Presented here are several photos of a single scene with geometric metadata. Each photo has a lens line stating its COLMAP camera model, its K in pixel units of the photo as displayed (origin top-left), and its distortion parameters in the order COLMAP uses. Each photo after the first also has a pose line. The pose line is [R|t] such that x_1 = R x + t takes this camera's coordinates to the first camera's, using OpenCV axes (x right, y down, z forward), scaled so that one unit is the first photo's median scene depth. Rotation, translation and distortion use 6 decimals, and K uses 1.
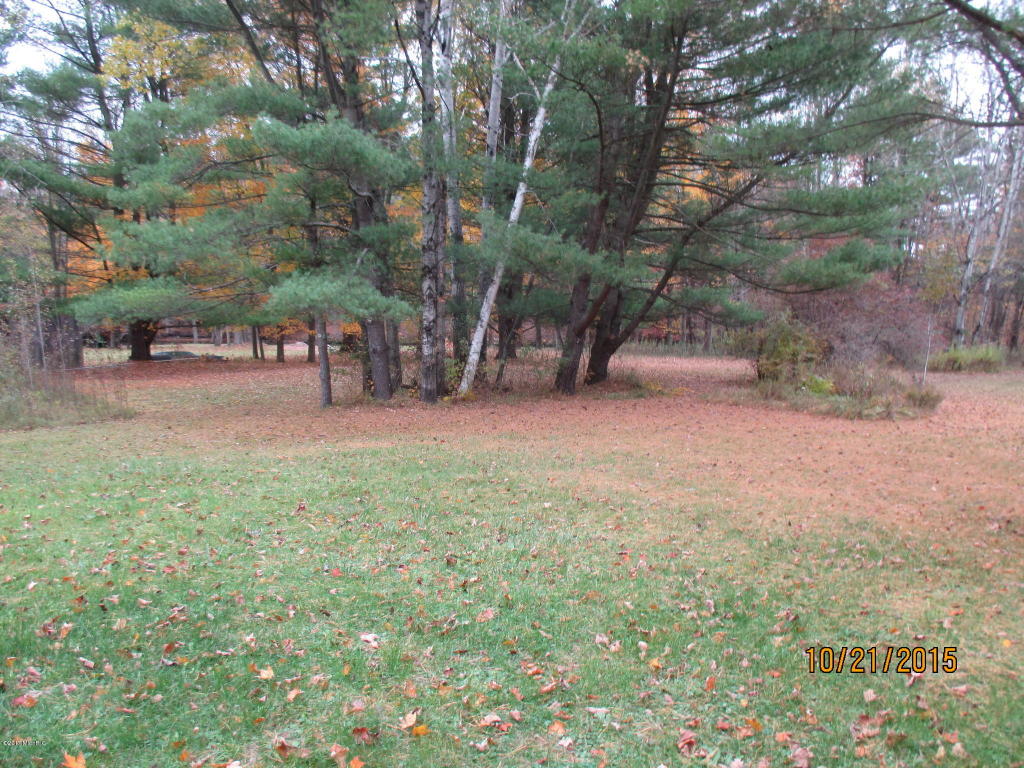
lens RADIAL K [[858.6, 0, 529.8], [0, 858.6, 382.7], [0, 0, 1]] dist [-0.025067, 0.005607]
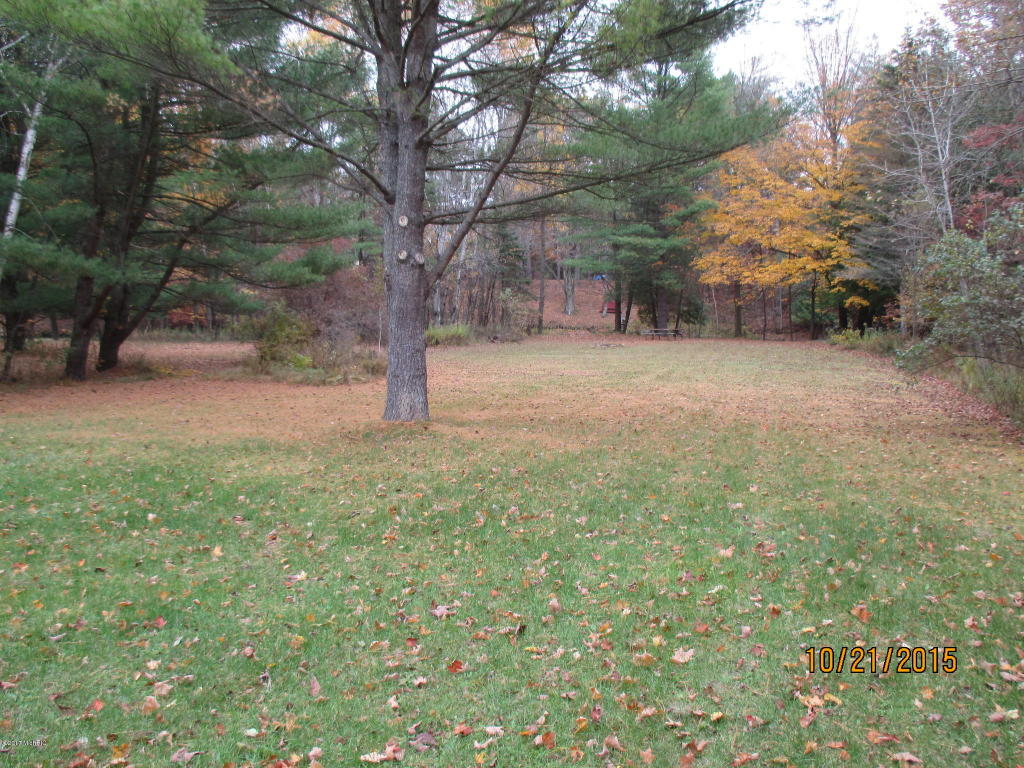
lens RADIAL K [[858.6, 0, 529.8], [0, 858.6, 382.7], [0, 0, 1]] dist [-0.025067, 0.005607]
pose [[0.870775, -0.058738, 0.488161, 0.014283], [0.048665, 0.998260, 0.033307, 0.007980], [-0.489268, -0.005247, 0.872118, -0.238641]]
